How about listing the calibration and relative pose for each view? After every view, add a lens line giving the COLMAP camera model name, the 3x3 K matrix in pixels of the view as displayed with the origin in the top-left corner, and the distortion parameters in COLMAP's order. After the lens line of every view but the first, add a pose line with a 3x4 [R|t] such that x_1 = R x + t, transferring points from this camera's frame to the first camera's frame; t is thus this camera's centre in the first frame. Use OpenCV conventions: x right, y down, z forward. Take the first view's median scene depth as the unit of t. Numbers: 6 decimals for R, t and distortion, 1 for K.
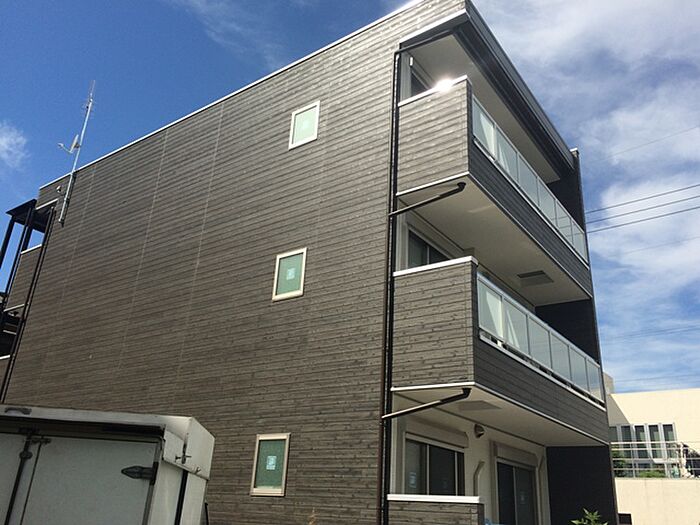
lens RADIAL K [[599.4, 0, 349.2], [0, 599.4, 262.6], [0, 0, 1]] dist [0.045483, -0.058846]
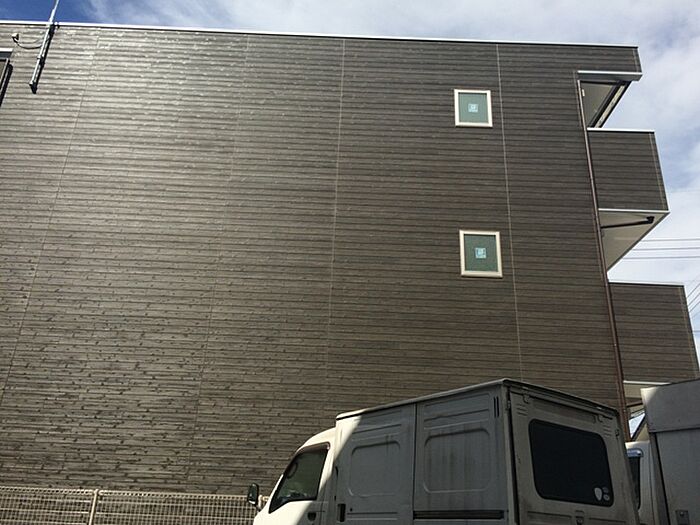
lens RADIAL K [[599.4, 0, 350.0], [0, 599.4, 262.0], [0, 0, 1]] dist [0.045483, -0.058846]
pose [[0.801809, 0.221022, 0.555205, -0.762298], [-0.228883, 0.971823, -0.056328, 0.129287], [-0.552010, -0.081913, 0.829804, 0.262088]]
